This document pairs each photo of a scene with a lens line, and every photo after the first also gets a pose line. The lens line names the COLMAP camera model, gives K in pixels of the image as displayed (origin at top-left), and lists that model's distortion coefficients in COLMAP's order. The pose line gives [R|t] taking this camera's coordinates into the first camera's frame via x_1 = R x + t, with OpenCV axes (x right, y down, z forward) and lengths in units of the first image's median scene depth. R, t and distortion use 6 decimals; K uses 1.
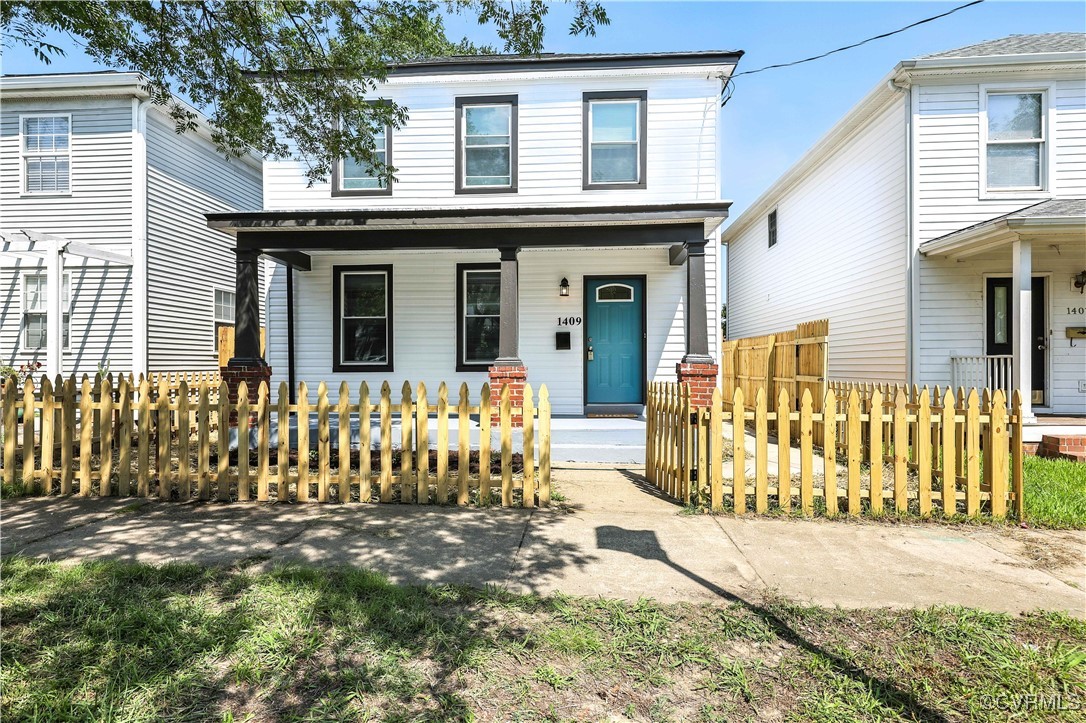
lens RADIAL K [[555.3, 0, 510.5], [0, 555.3, 368.5], [0, 0, 1]] dist [-0.000278, -0.001450]
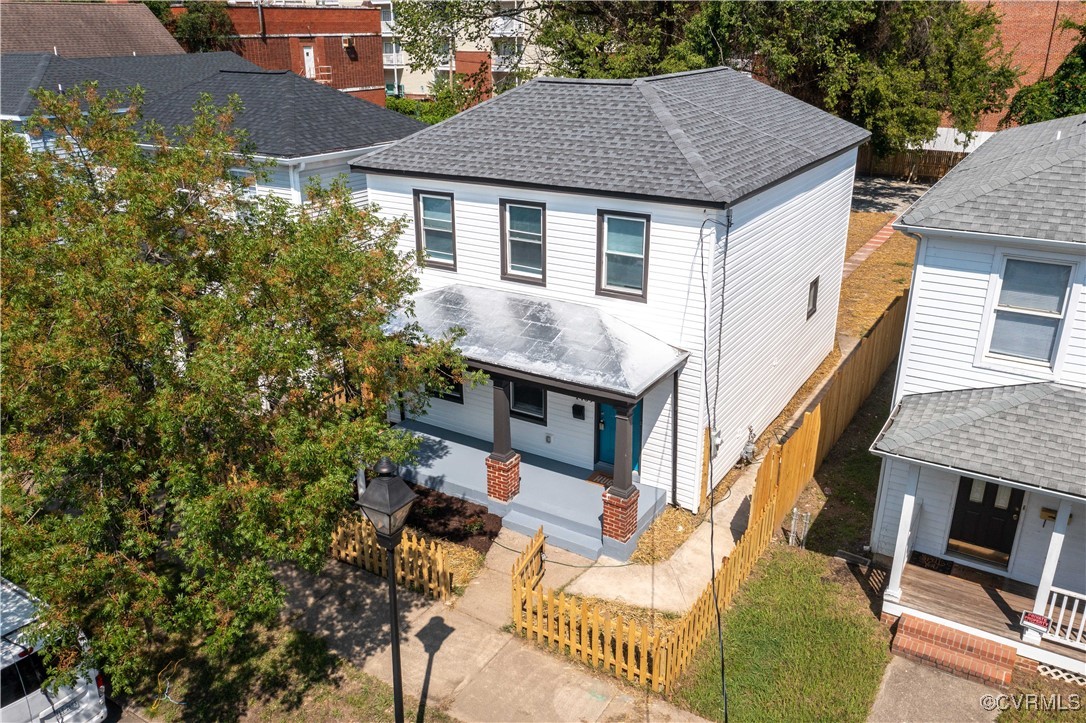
lens RADIAL K [[858.4, 0, 543.5], [0, 858.4, 366.0], [0, 0, 1]] dist [-0.006931, 0.005627]
pose [[0.884167, 0.170925, -0.434780, 0.830873], [0.001795, 0.929415, 0.369032, -0.841006], [0.467168, -0.327067, 0.821451, -0.534338]]
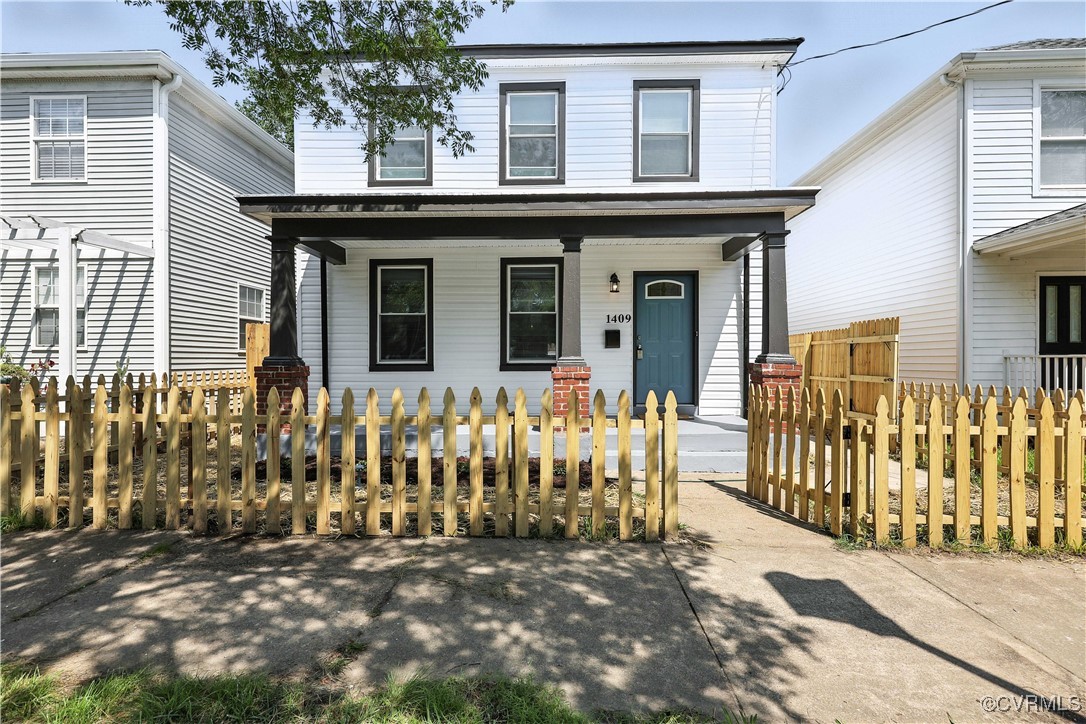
lens RADIAL K [[496.7, 0, 511.3], [0, 496.7, 365.5], [0, 0, 1]] dist [-0.001374, 0.000178]
pose [[0.999436, 0.000918, 0.033569, -0.111008], [-0.000996, 0.999997, 0.002286, -0.005900], [-0.033567, -0.002318, 0.999434, 0.148958]]
